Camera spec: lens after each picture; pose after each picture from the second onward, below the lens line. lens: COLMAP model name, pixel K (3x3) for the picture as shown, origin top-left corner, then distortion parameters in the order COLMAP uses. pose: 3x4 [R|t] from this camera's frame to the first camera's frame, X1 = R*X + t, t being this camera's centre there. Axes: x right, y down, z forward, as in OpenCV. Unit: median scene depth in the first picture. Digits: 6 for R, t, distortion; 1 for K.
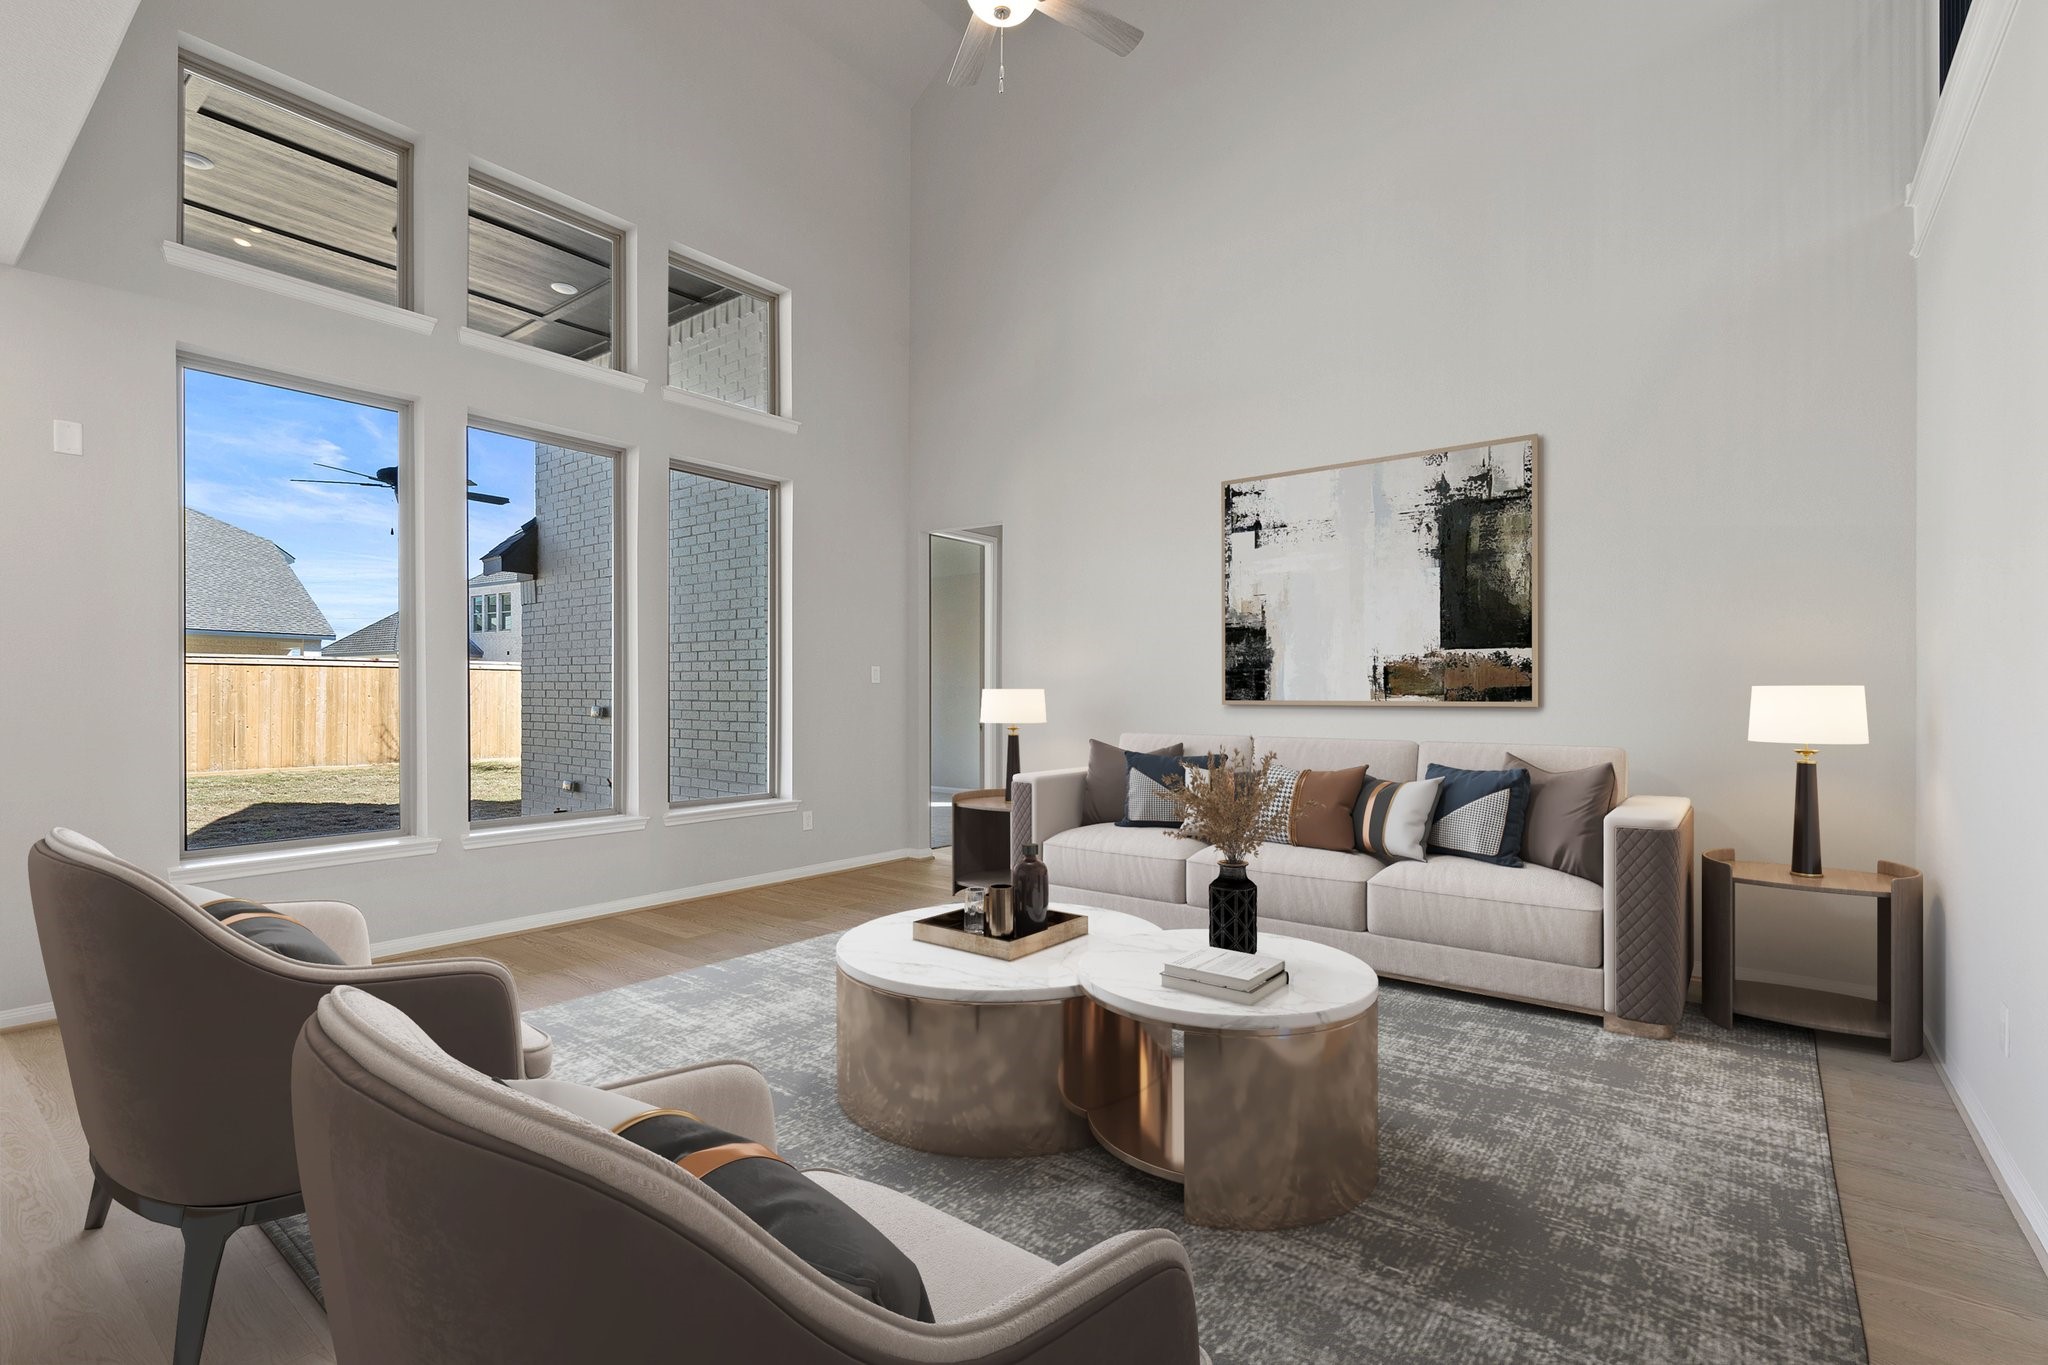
lens RADIAL K [[942.0, 0, 1020.0], [0, 942.0, 687.0], [0, 0, 1]] dist [-0.001466, 0.000448]
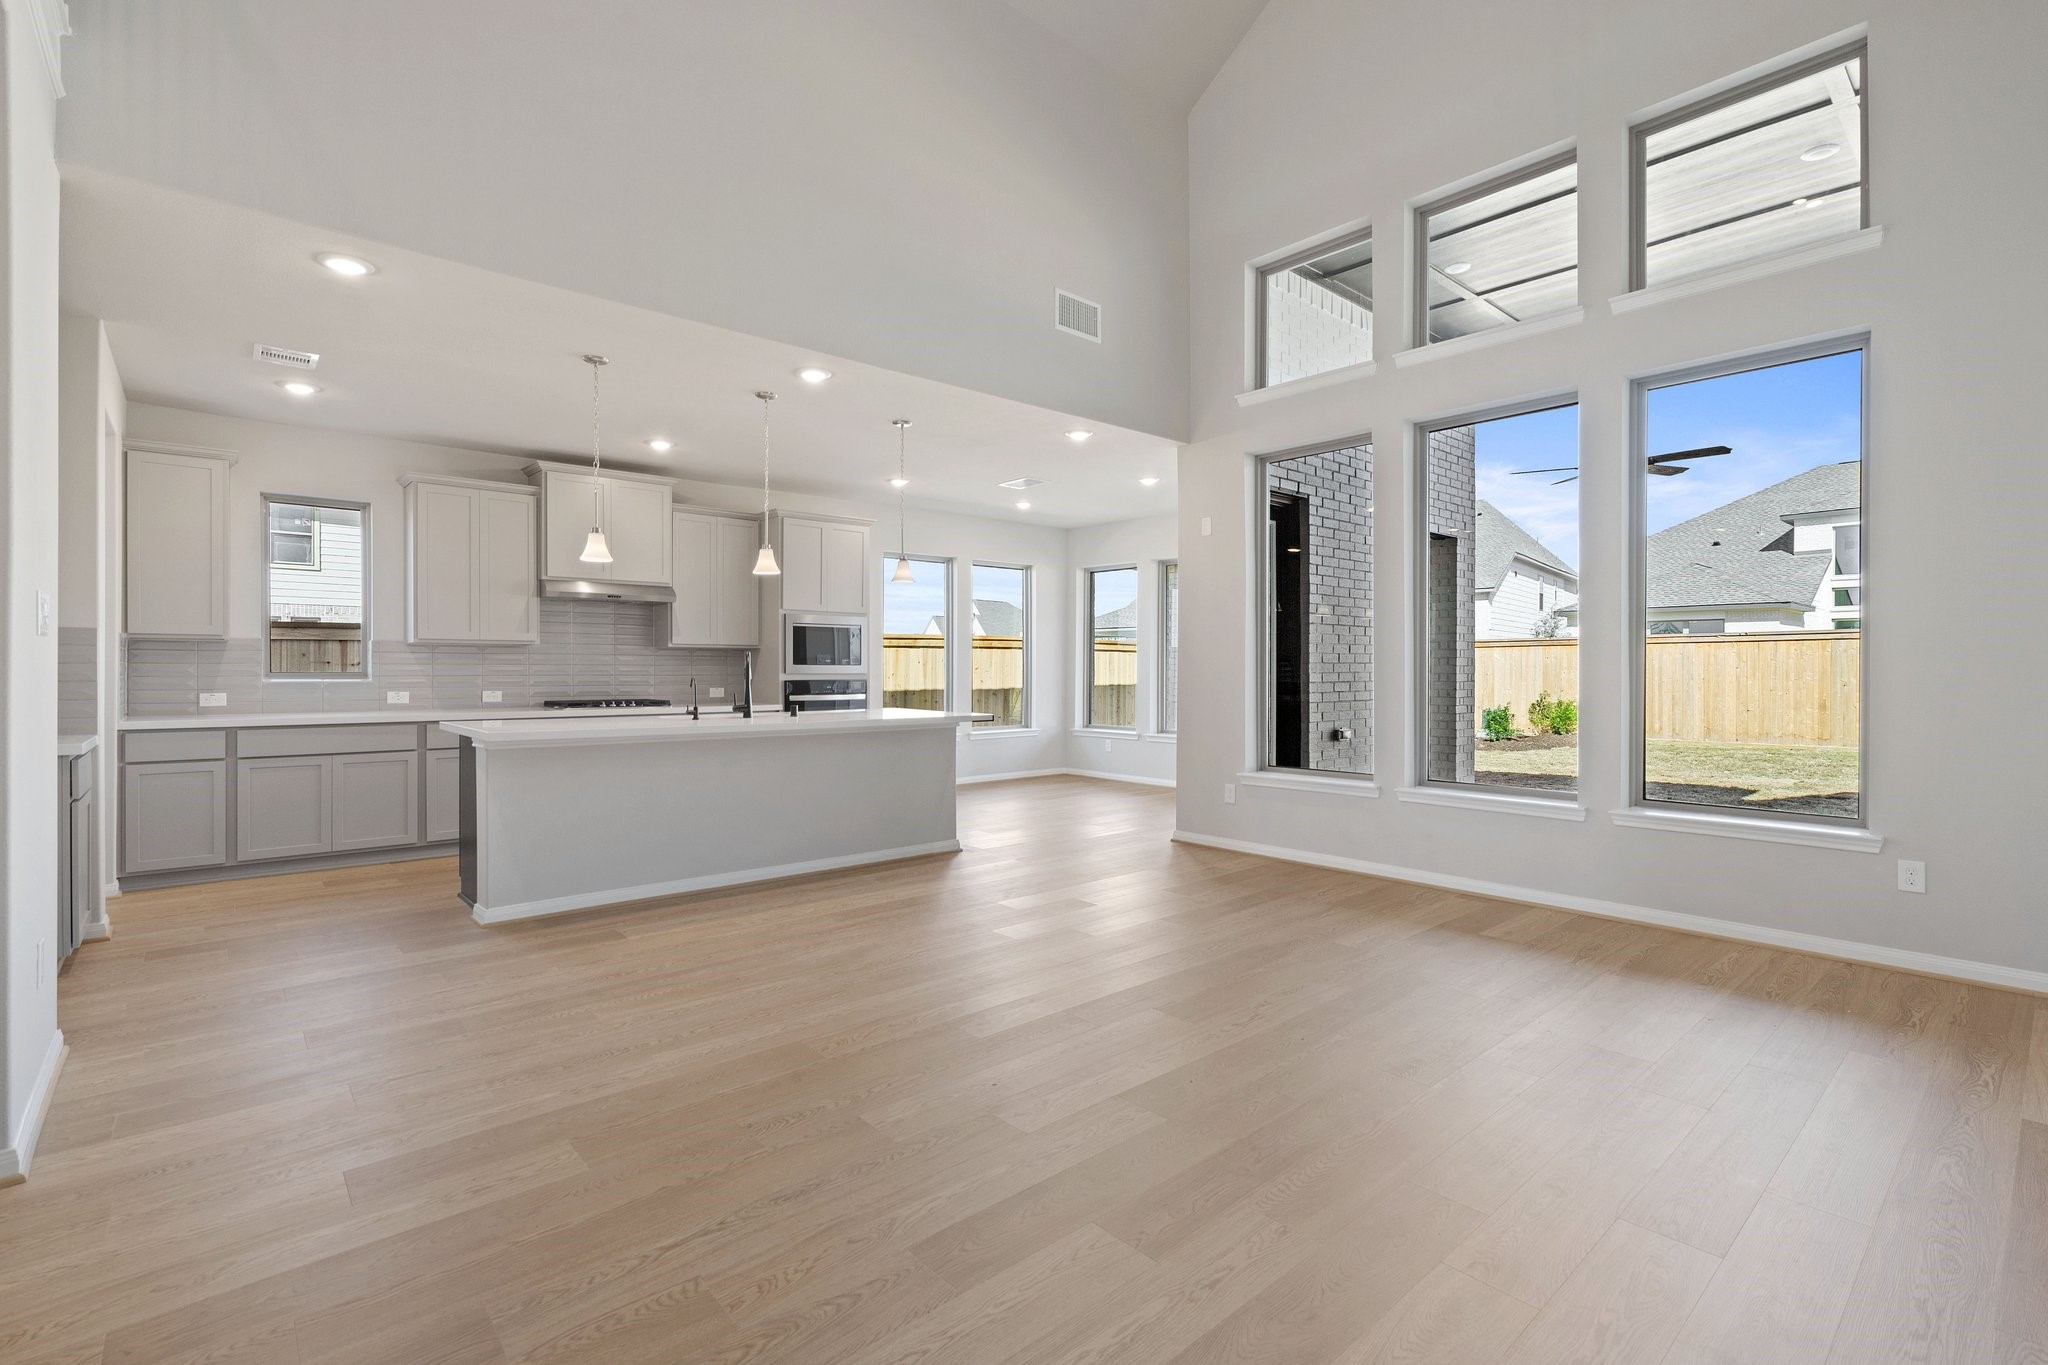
lens RADIAL K [[934.4, 0, 1014.6], [0, 934.4, 673.0], [0, 0, 1]] dist [-0.004969, -0.000026]
pose [[-0.191569, 0.003635, -0.981472, 0.452778], [0.006985, 0.999973, 0.002340, 0.005948], [0.981454, -0.006407, -0.191589, 0.530746]]
